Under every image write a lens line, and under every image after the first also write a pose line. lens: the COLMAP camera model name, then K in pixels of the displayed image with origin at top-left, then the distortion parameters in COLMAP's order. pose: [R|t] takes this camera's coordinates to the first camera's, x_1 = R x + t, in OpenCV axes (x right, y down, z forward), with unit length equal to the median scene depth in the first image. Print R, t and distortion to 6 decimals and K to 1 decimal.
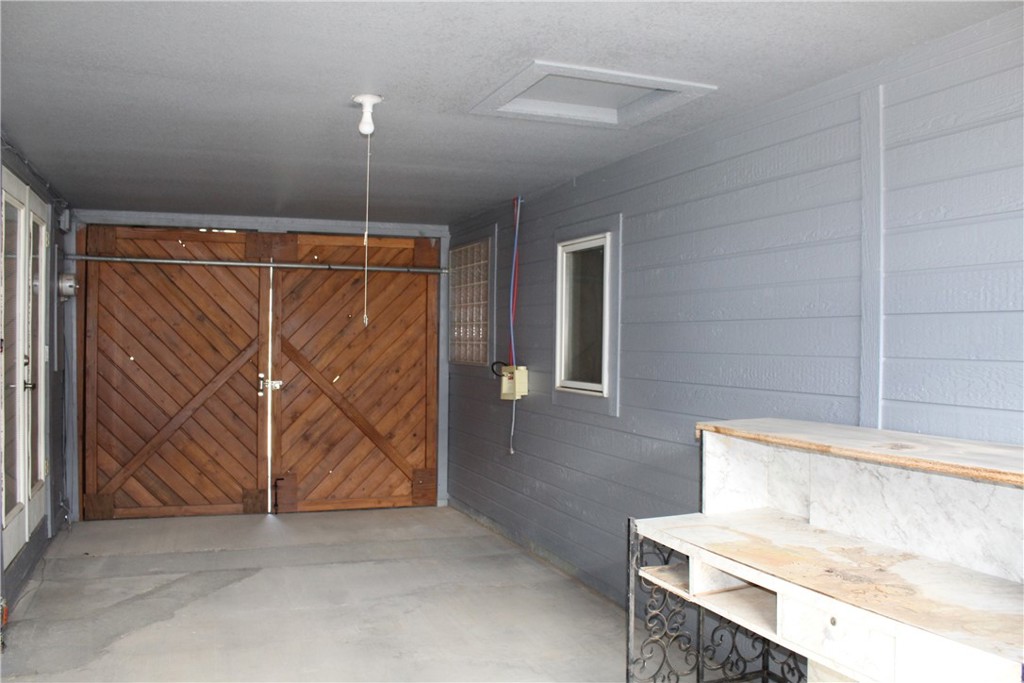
lens RADIAL K [[849.5, 0, 509.2], [0, 849.5, 342.9], [0, 0, 1]] dist [-0.138653, 0.091255]
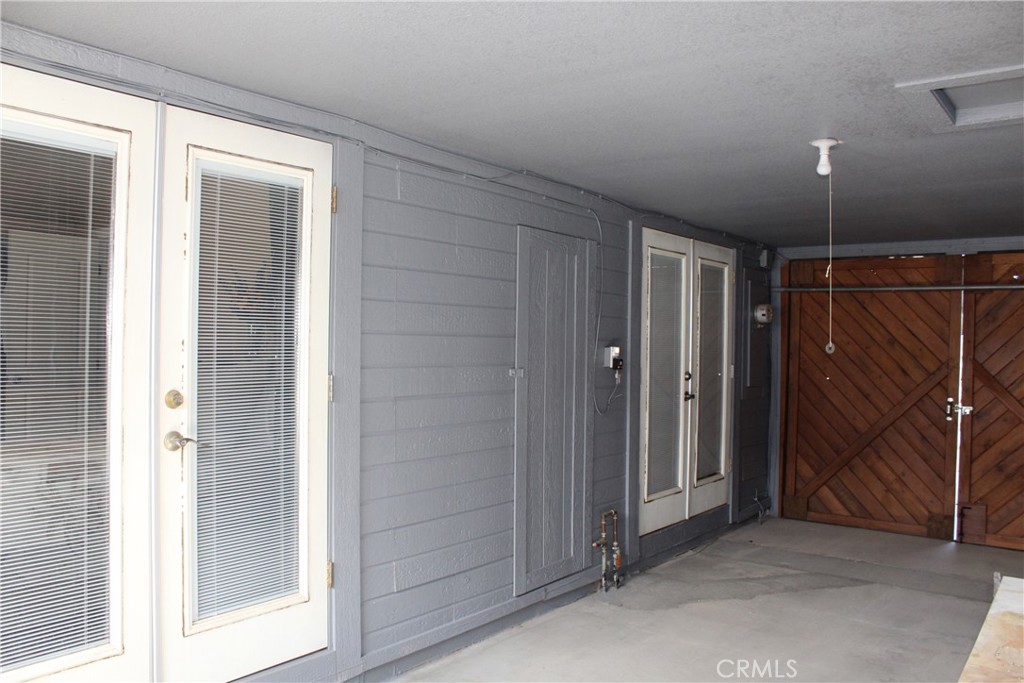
lens RADIAL K [[849.5, 0, 505.9], [0, 849.5, 340.6], [0, 0, 1]] dist [-0.138653, 0.091255]
pose [[0.527190, -0.002647, -0.849744, 0.252901], [-0.020526, 0.999664, -0.015849, -0.004750], [0.849500, 0.025797, 0.526958, 0.045332]]
